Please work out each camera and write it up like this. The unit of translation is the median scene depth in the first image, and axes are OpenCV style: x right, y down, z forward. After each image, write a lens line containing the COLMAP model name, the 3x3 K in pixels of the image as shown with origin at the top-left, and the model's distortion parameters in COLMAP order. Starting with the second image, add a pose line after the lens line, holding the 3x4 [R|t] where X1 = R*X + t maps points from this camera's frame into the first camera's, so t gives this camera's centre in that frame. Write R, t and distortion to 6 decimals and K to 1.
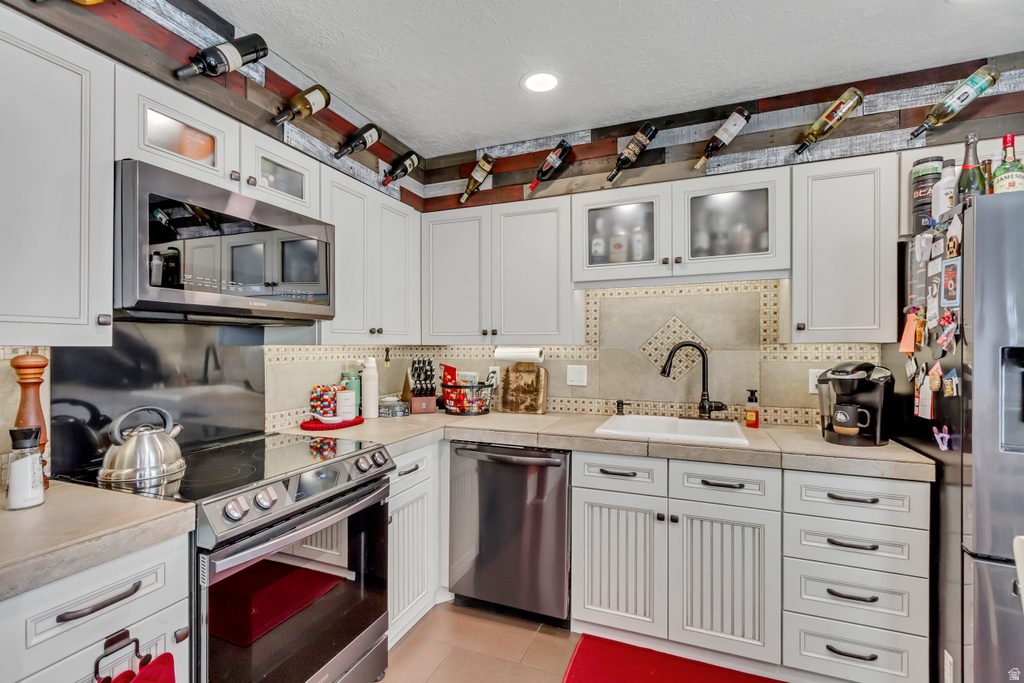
lens RADIAL K [[464.7, 0, 507.5], [0, 464.7, 344.6], [0, 0, 1]] dist [0.000108, -0.000201]
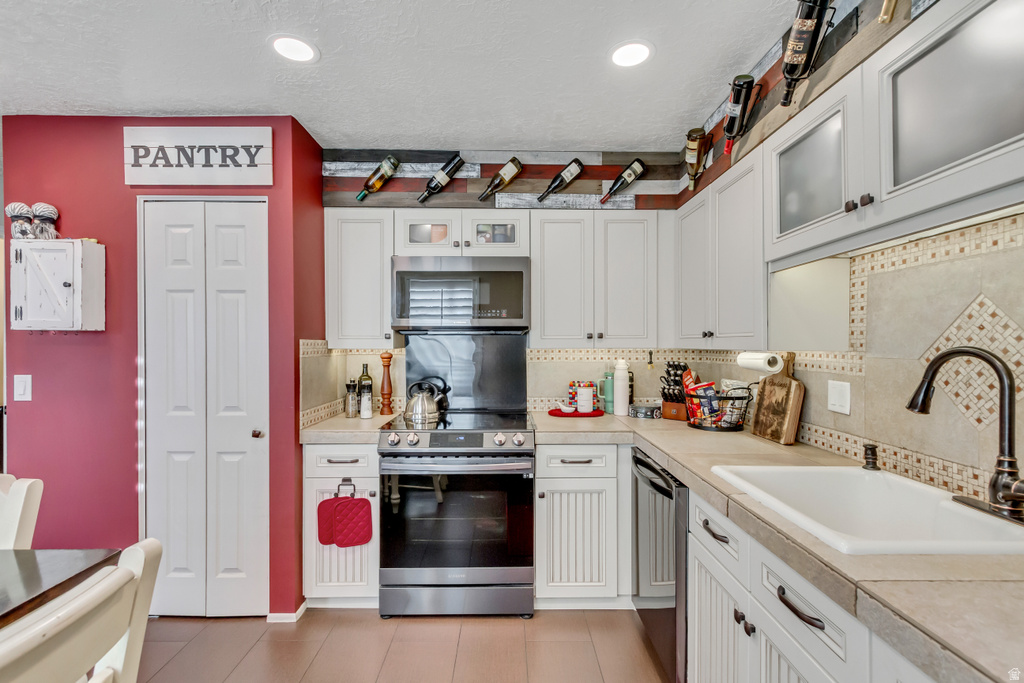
lens RADIAL K [[485.4, 0, 540.2], [0, 485.4, 343.1], [0, 0, 1]] dist [0.000694, 0.000001]
pose [[0.388860, -0.000530, -0.921297, 0.700356], [0.001491, 0.999999, 0.000054, -0.011534], [0.921296, -0.001395, 0.388860, 0.394420]]
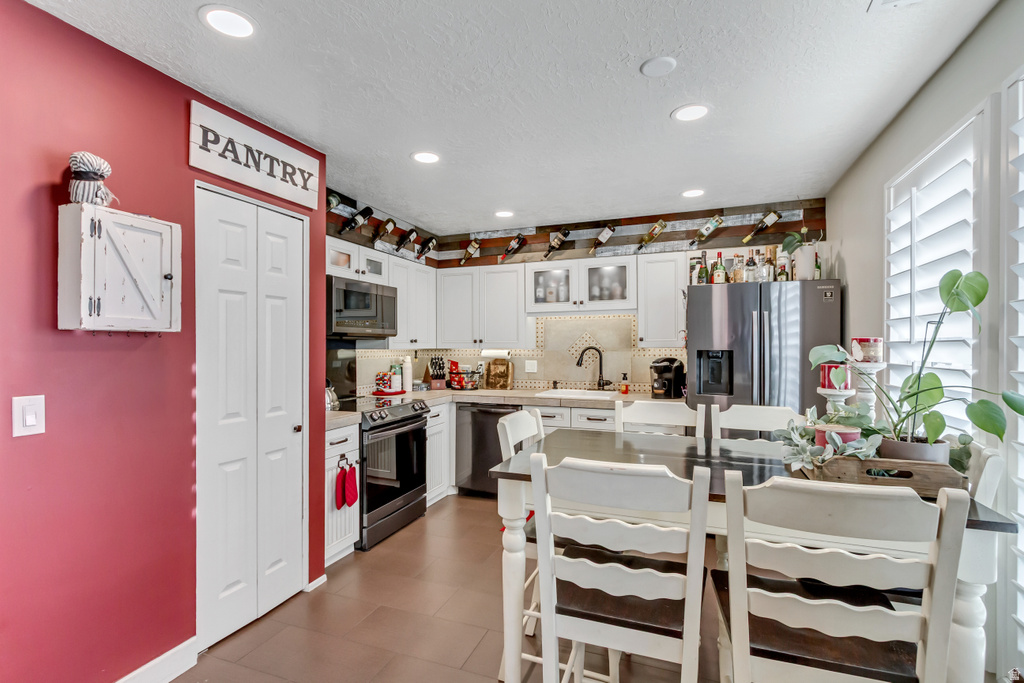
lens RADIAL K [[485.4, 0, 540.2], [0, 485.4, 343.1], [0, 0, 1]] dist [0.000694, 0.000001]
pose [[0.996597, -0.001067, 0.082425, 0.044214], [0.001152, 0.999999, -0.000979, -0.017969], [-0.082424, 0.001070, 0.996597, -0.839825]]
